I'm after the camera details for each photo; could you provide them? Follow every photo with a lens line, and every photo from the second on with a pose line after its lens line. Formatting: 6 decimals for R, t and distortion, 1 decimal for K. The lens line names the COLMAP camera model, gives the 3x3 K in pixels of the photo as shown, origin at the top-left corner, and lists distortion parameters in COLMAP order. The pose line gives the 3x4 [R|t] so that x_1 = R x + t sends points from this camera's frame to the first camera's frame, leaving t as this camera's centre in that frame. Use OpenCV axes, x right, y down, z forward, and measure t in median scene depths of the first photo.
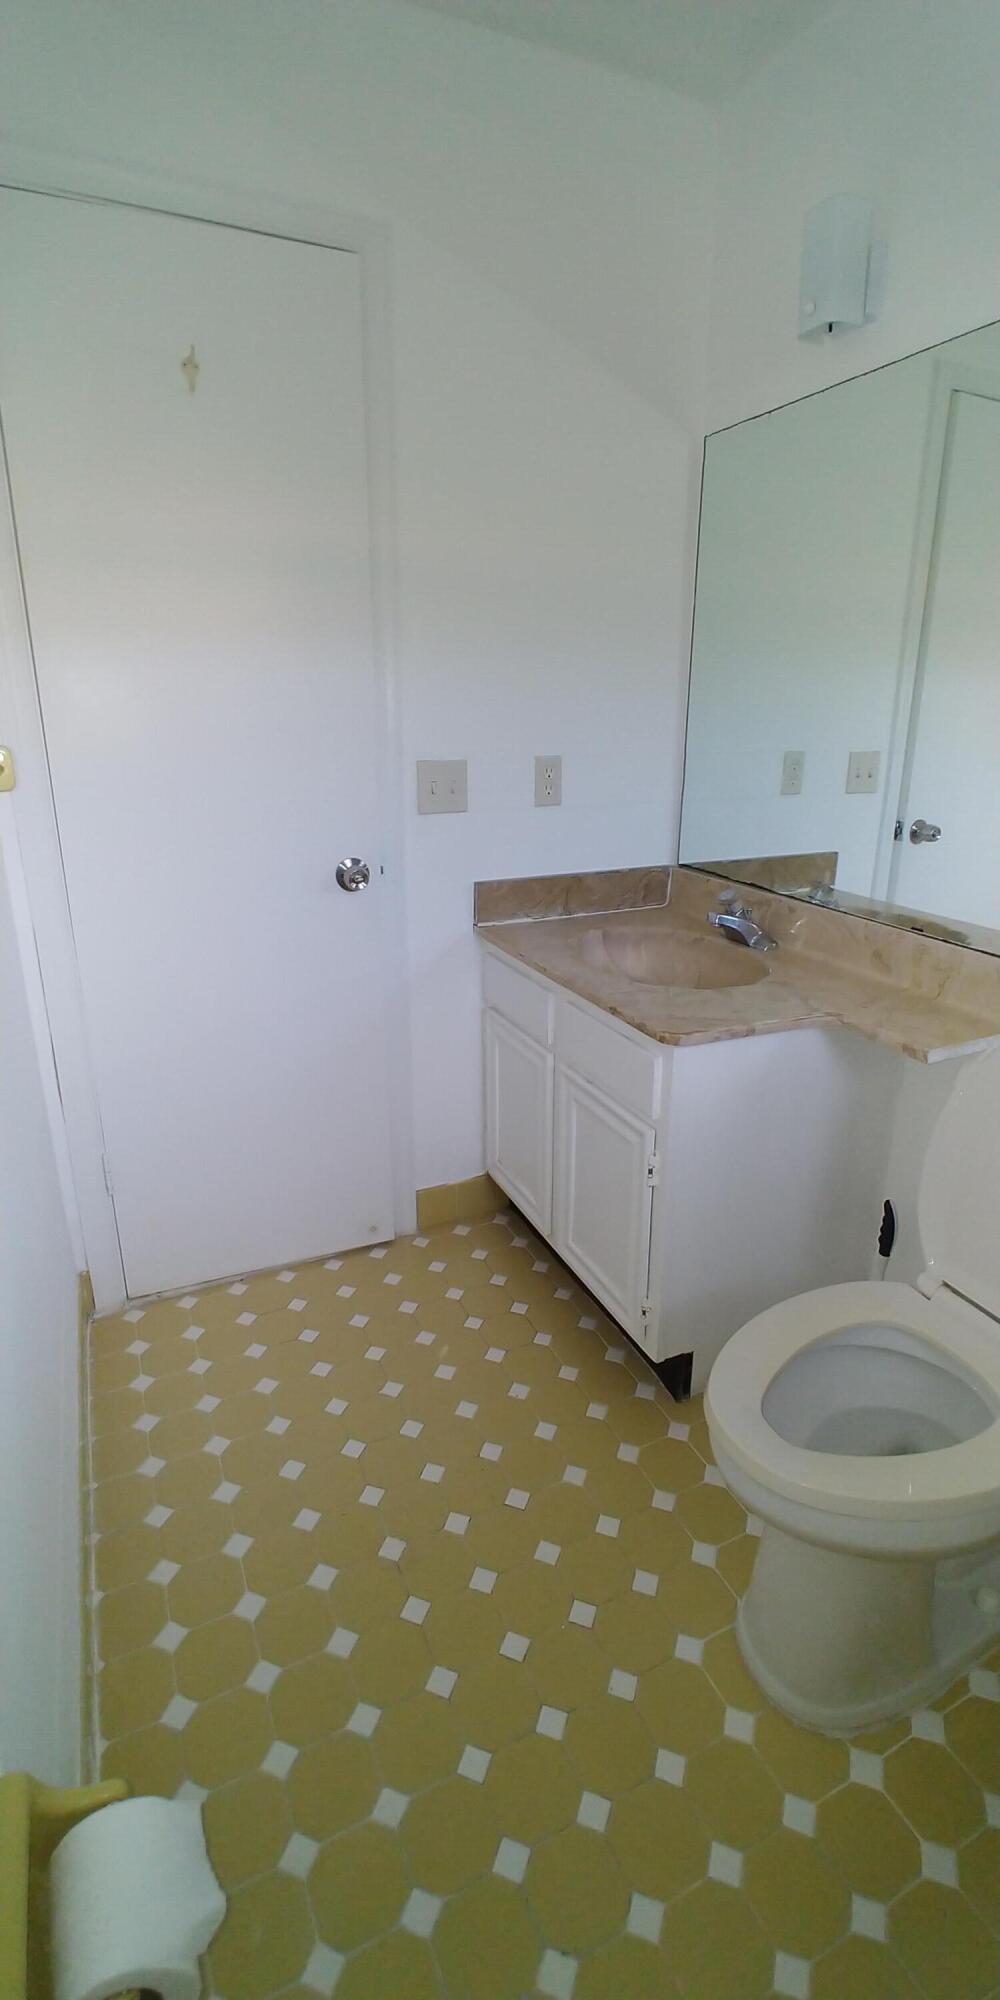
lens RADIAL K [[877.5, 0, 516.4], [0, 877.5, 993.4], [0, 0, 1]] dist [-0.030811, -0.000042]
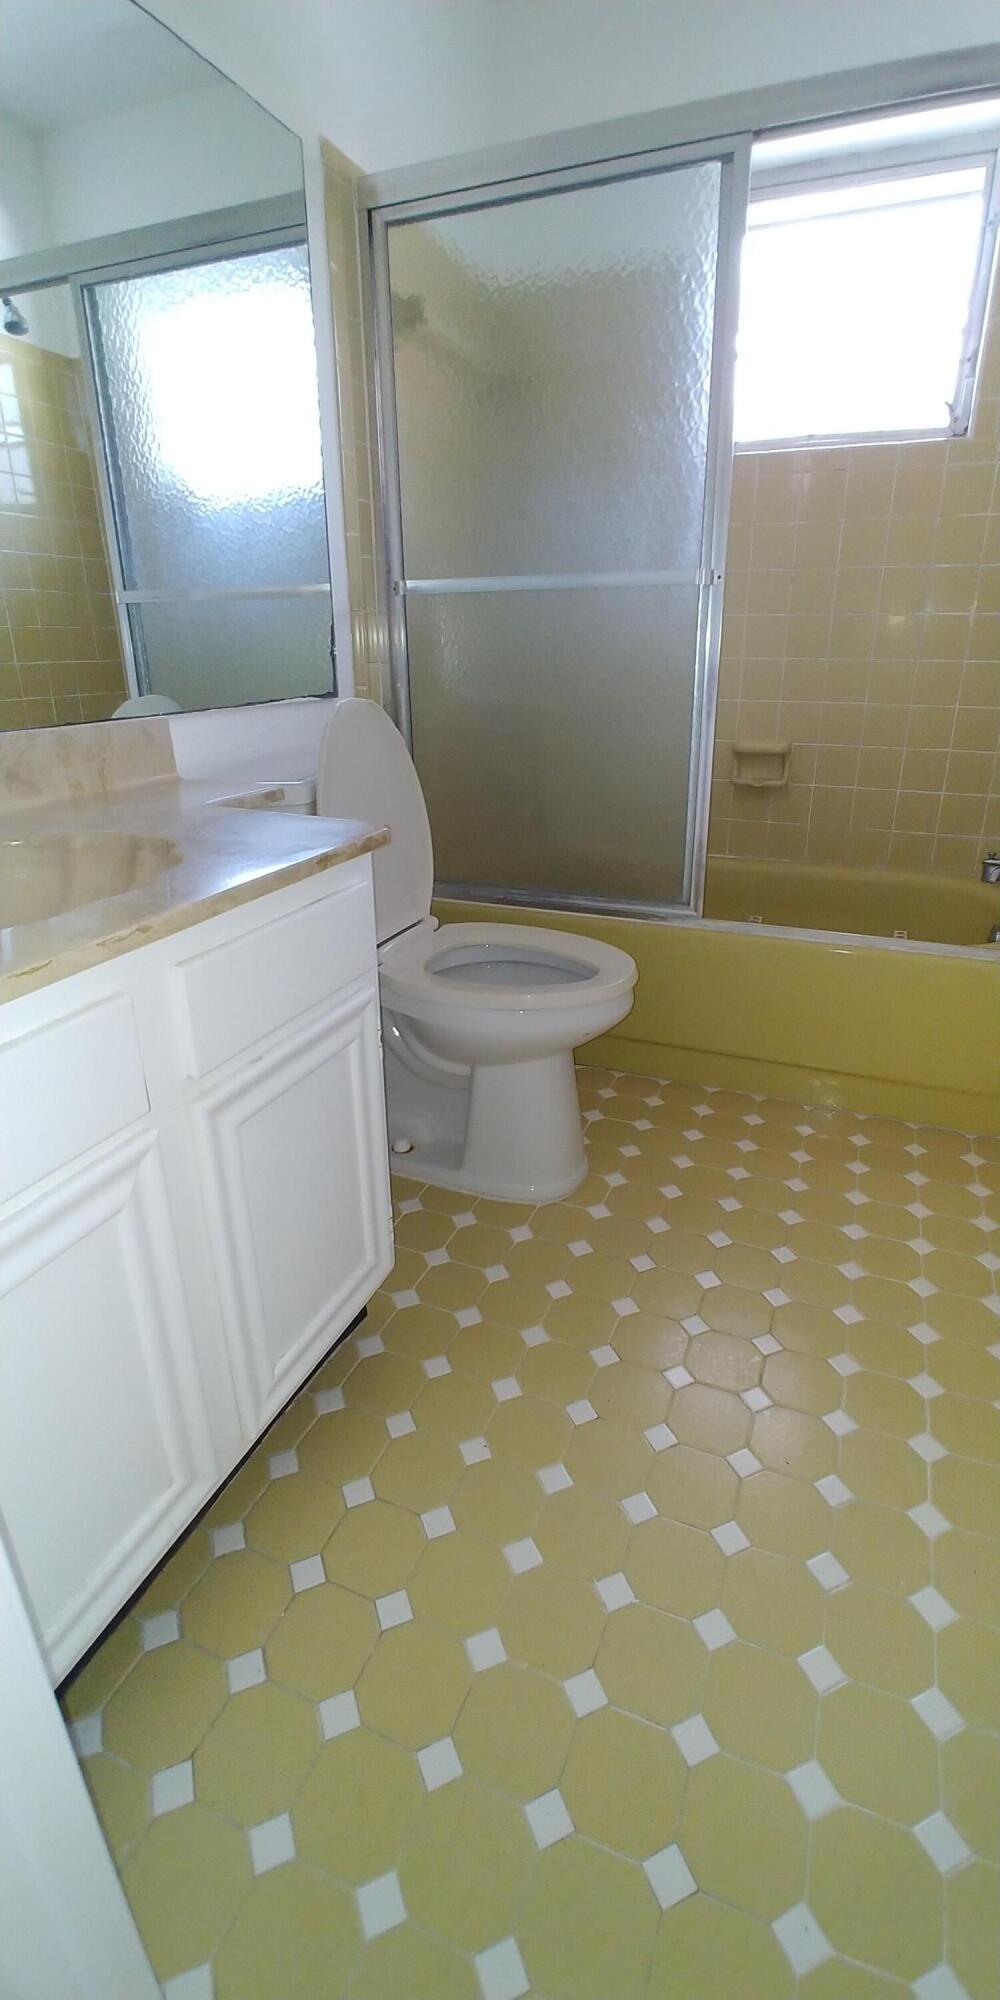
lens RADIAL K [[877.5, 0, 516.4], [0, 877.5, 993.4], [0, 0, 1]] dist [-0.030811, -0.000042]
pose [[-0.677072, -0.277688, 0.681515, -0.420356], [0.232820, 0.797683, 0.556324, -0.214462], [-0.698118, 0.535342, -0.475437, 1.231399]]
